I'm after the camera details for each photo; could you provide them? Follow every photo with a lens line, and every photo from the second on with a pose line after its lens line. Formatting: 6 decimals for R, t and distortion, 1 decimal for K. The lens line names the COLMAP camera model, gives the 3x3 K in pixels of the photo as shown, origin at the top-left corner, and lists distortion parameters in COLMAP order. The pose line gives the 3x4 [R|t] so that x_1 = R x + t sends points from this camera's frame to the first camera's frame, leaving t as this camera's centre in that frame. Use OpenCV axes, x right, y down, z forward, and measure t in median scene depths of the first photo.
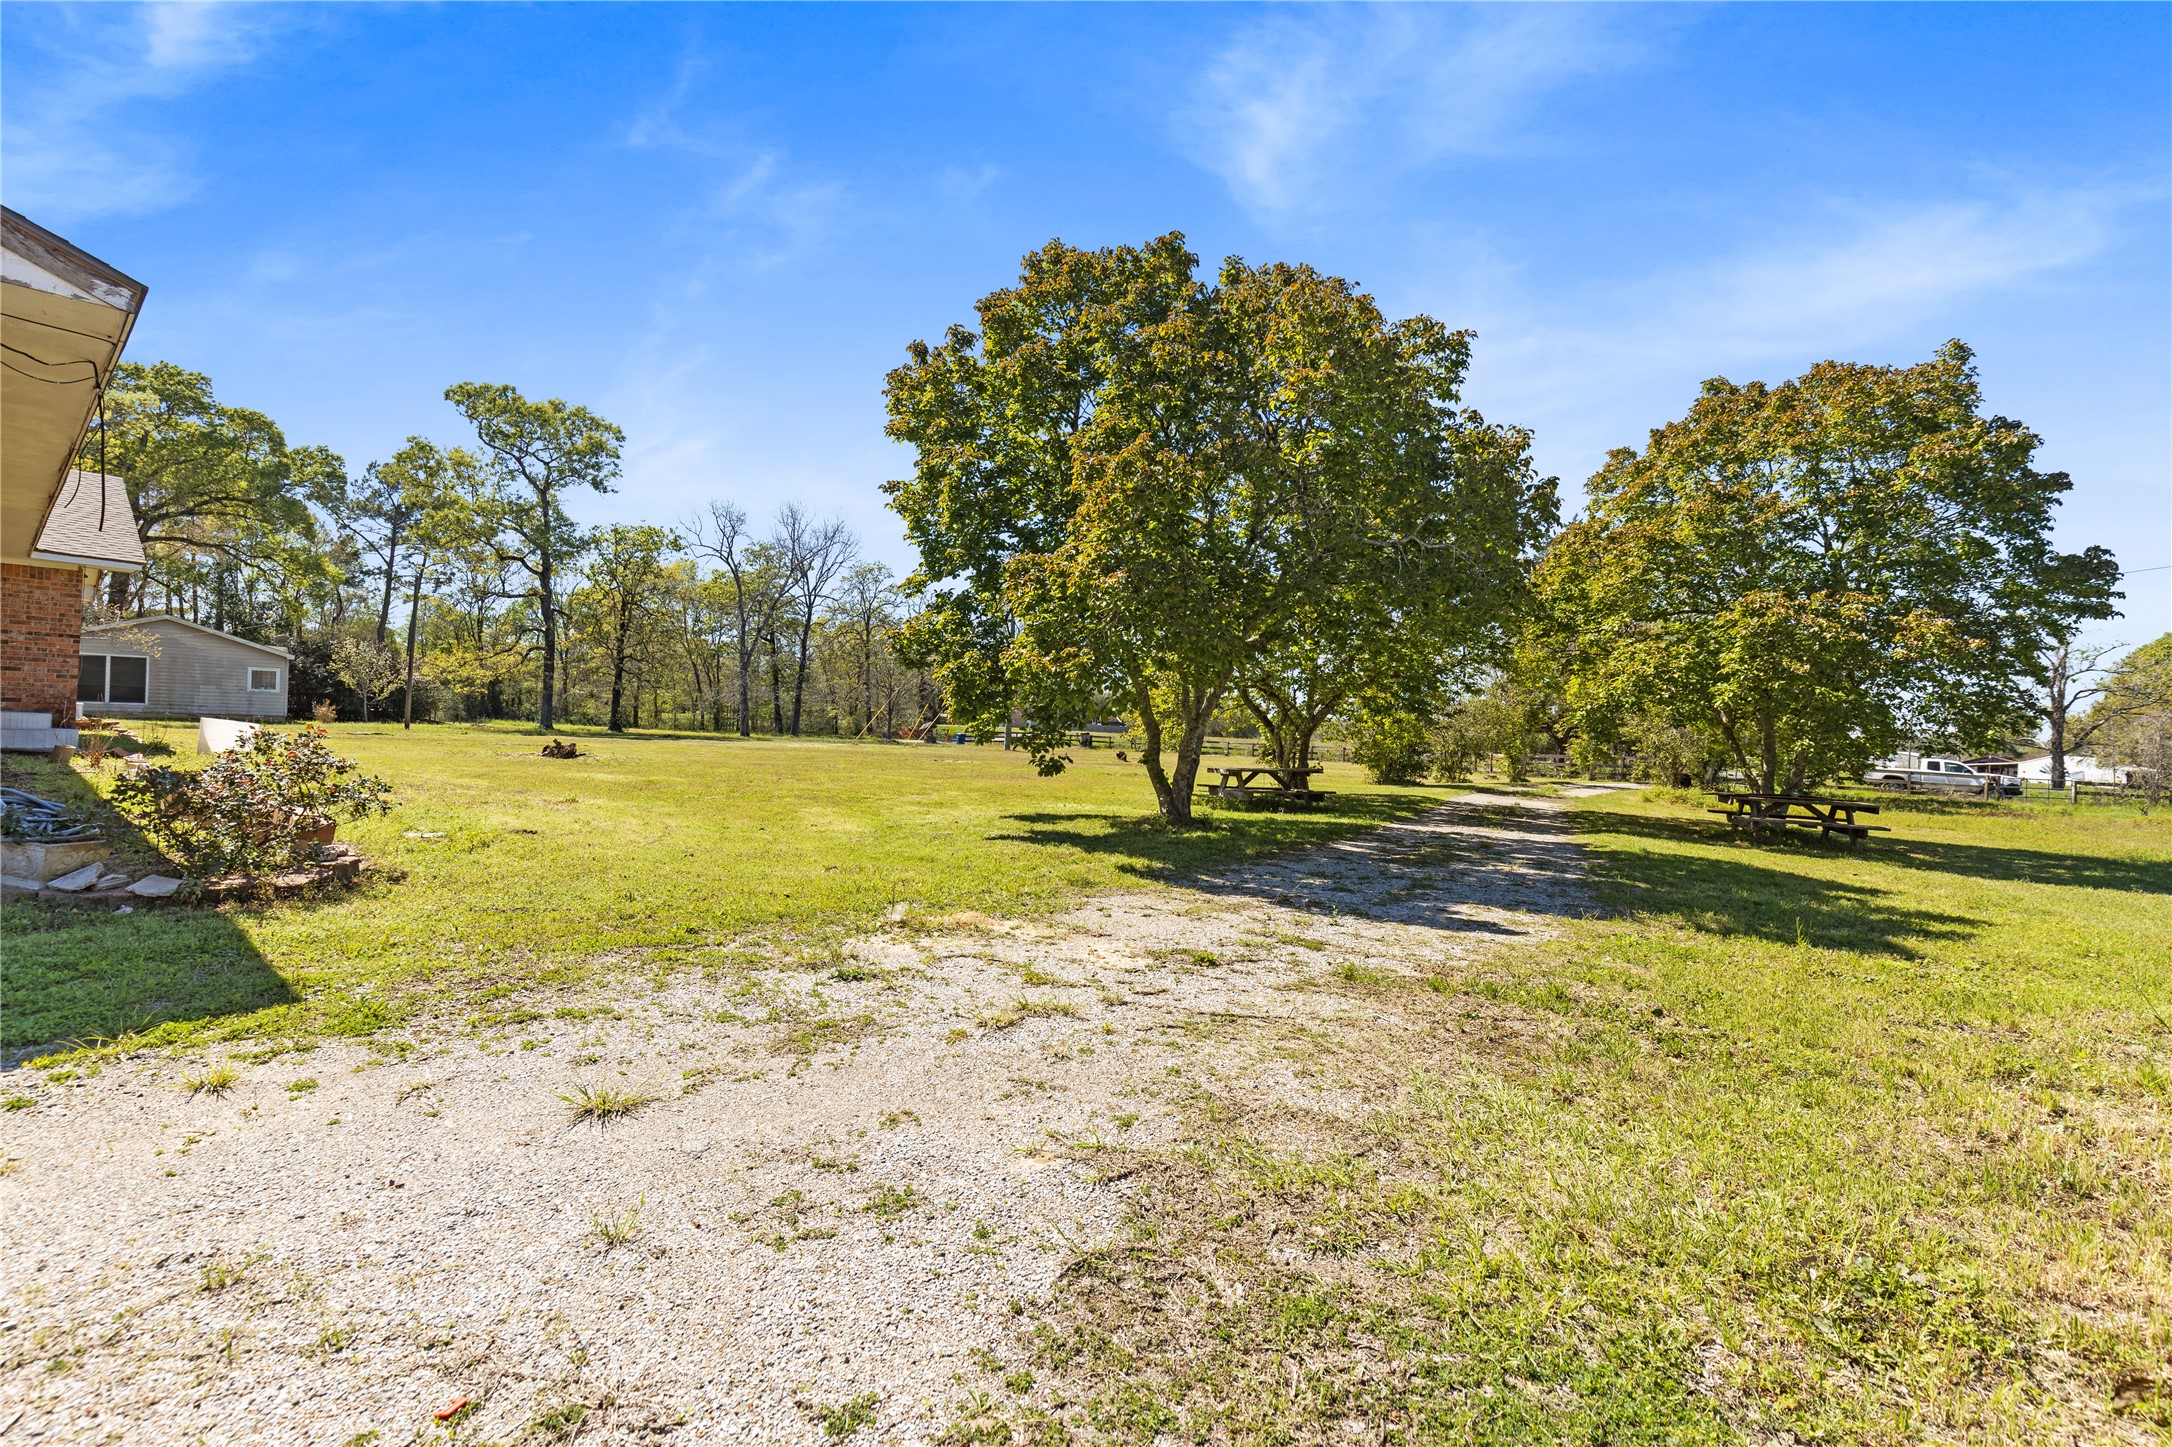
lens RADIAL K [[977.7, 0, 1086.0], [0, 977.7, 723.5], [0, 0, 1]] dist [0.002513, -0.000062]
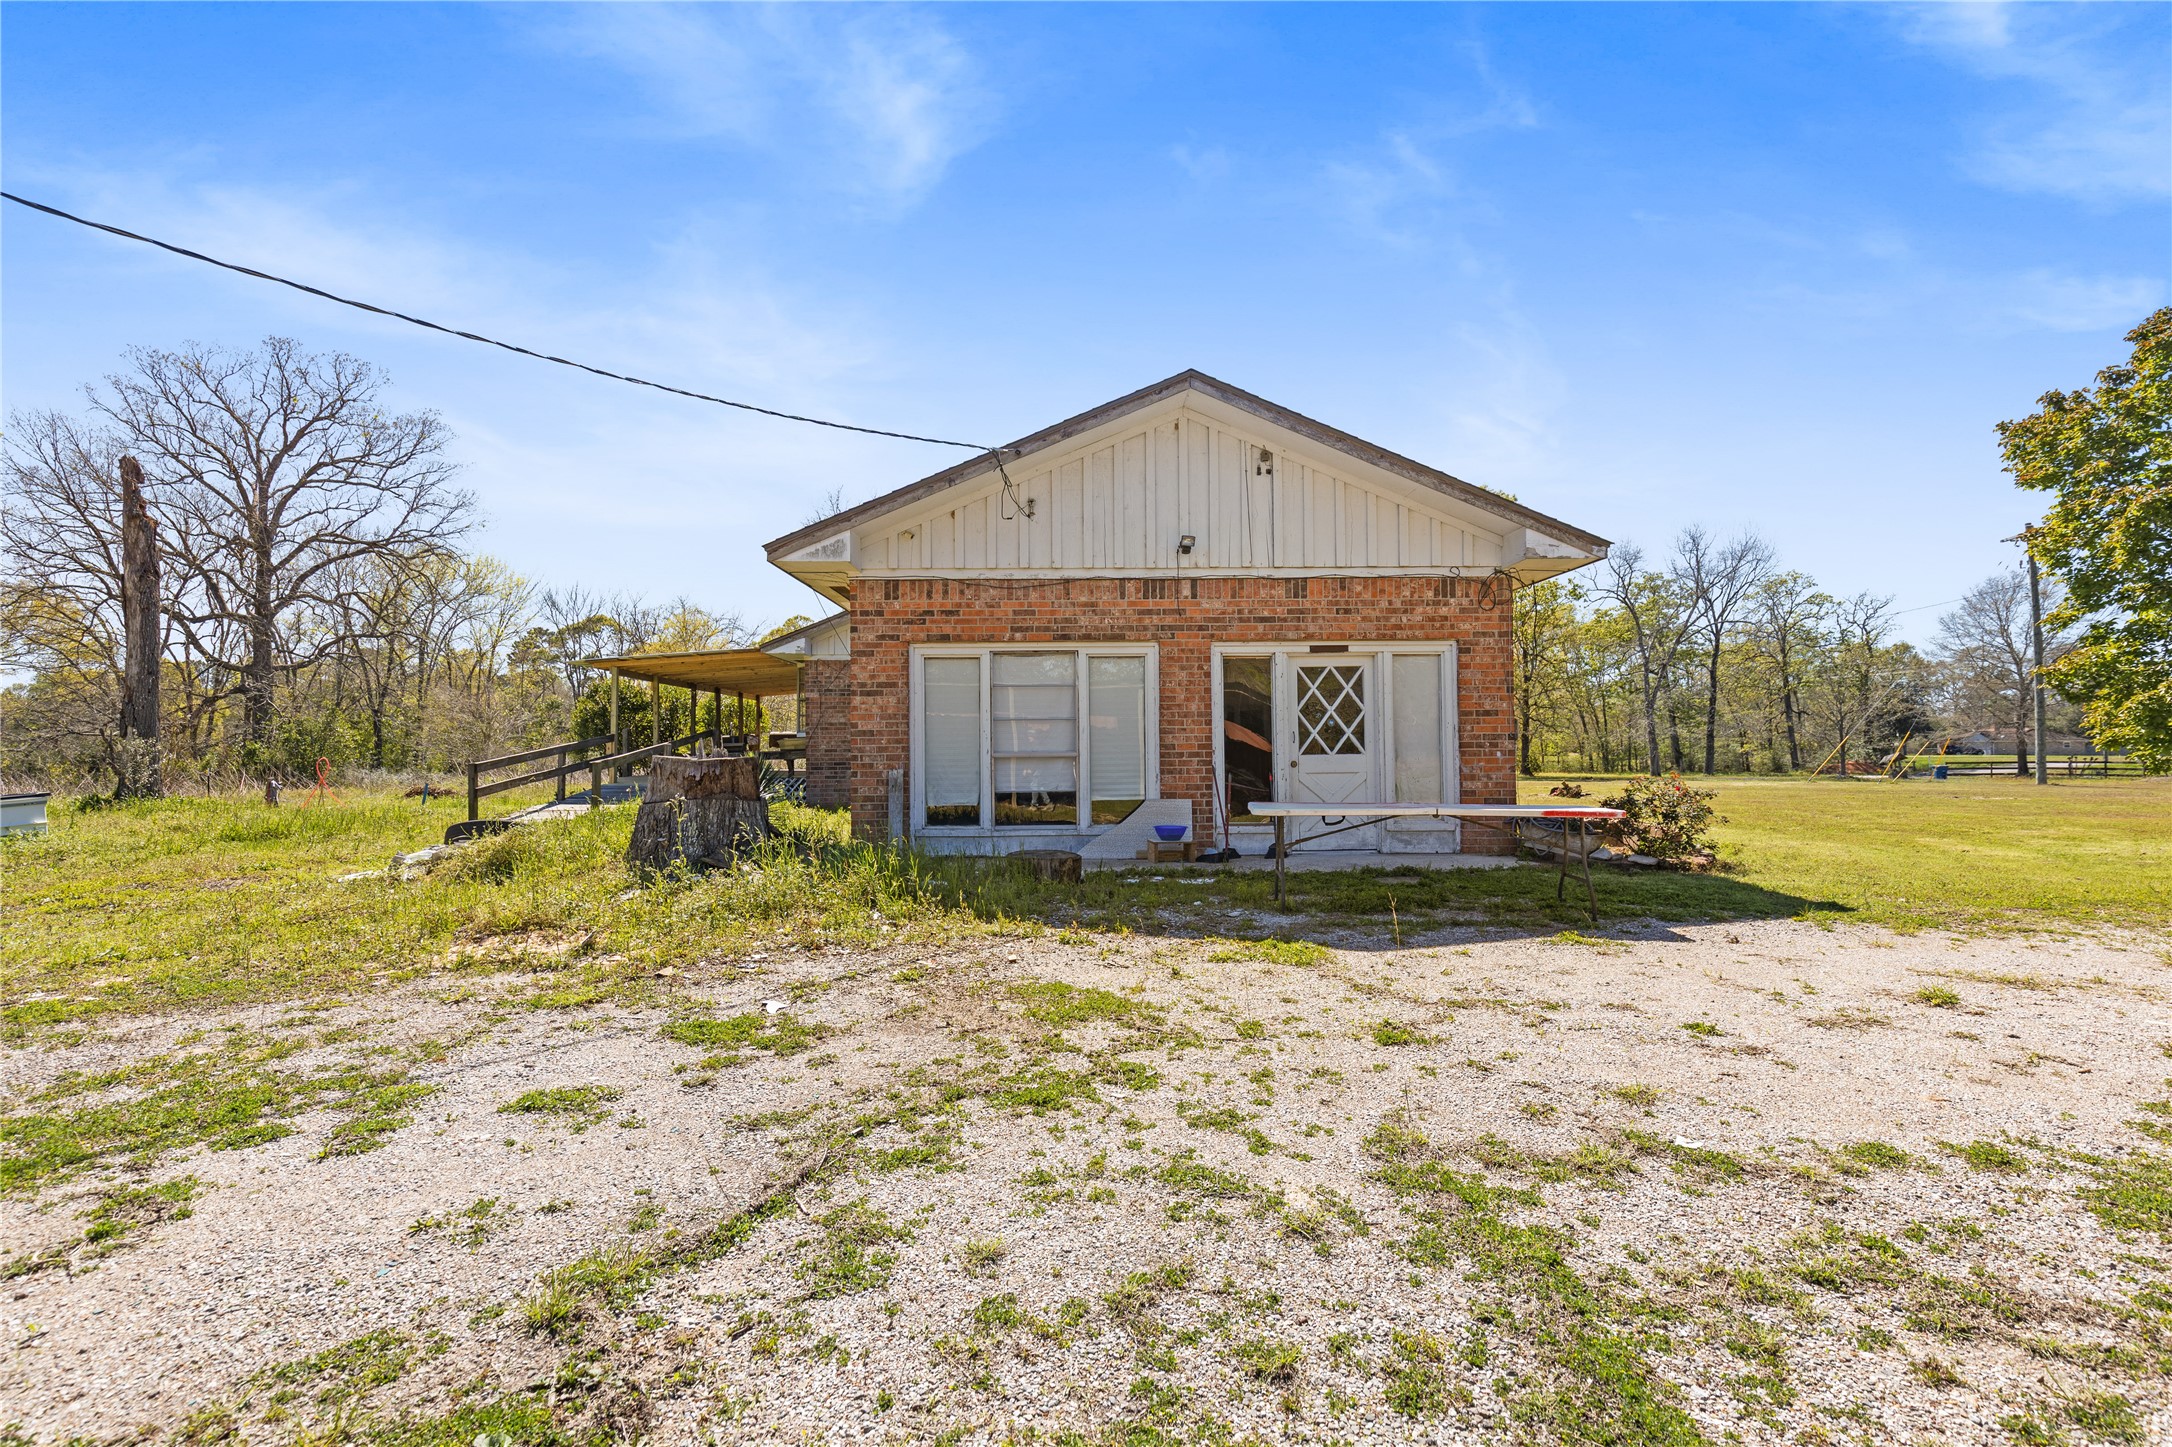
lens RADIAL K [[977.7, 0, 1086.0], [0, 977.7, 723.5], [0, 0, 1]] dist [0.002513, -0.000062]
pose [[0.678493, -0.069494, -0.731313, -0.125867], [0.036656, 0.997478, -0.060778, -0.008919], [0.733692, 0.014431, 0.679329, -0.455622]]
